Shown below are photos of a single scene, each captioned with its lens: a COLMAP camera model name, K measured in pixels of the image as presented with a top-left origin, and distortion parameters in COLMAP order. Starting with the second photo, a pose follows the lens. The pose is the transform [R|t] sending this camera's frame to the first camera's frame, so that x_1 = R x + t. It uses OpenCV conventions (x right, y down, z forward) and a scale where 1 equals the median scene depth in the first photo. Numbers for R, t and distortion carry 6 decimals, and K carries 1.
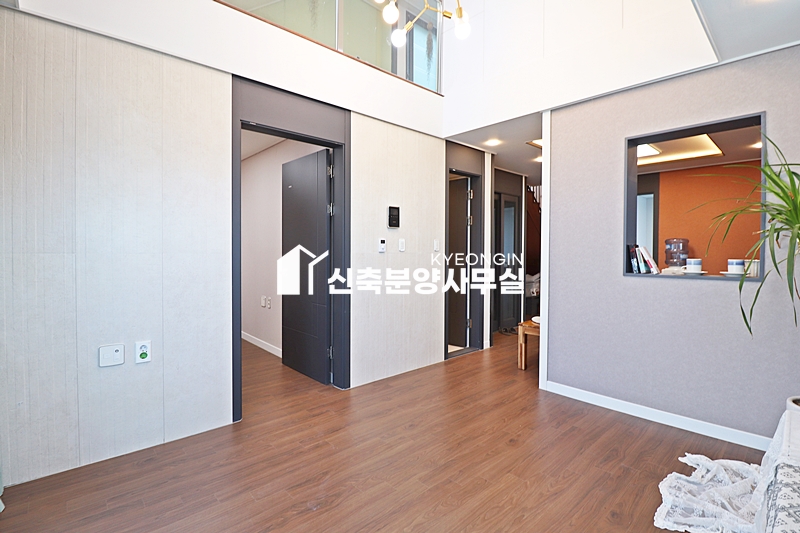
lens RADIAL K [[371.6, 0, 395.6], [0, 371.6, 261.0], [0, 0, 1]] dist [-0.000059, 0.000038]
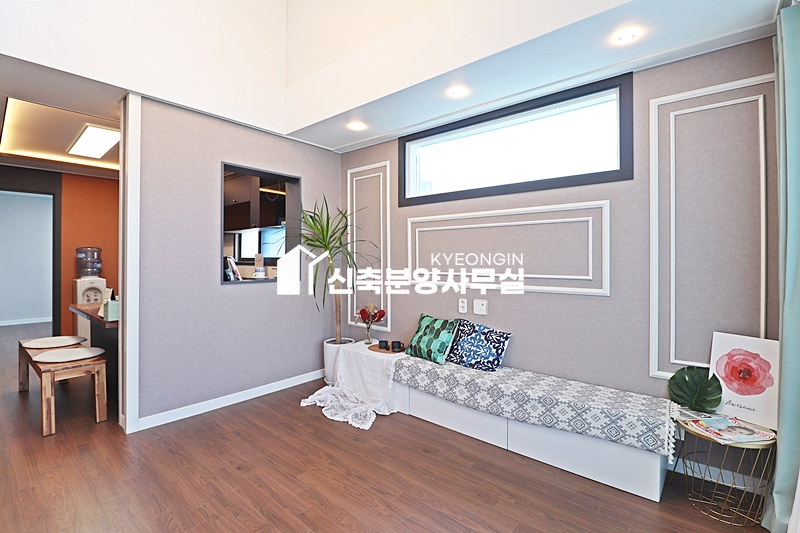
lens RADIAL K [[371.6, 0, 395.7], [0, 371.6, 262.8], [0, 0, 1]] dist [-0.000059, 0.000038]
pose [[-0.118091, -0.008464, 0.992967, -0.572794], [0.017649, 0.999788, 0.010622, -0.030197], [-0.992846, 0.018779, -0.117917, 0.621344]]
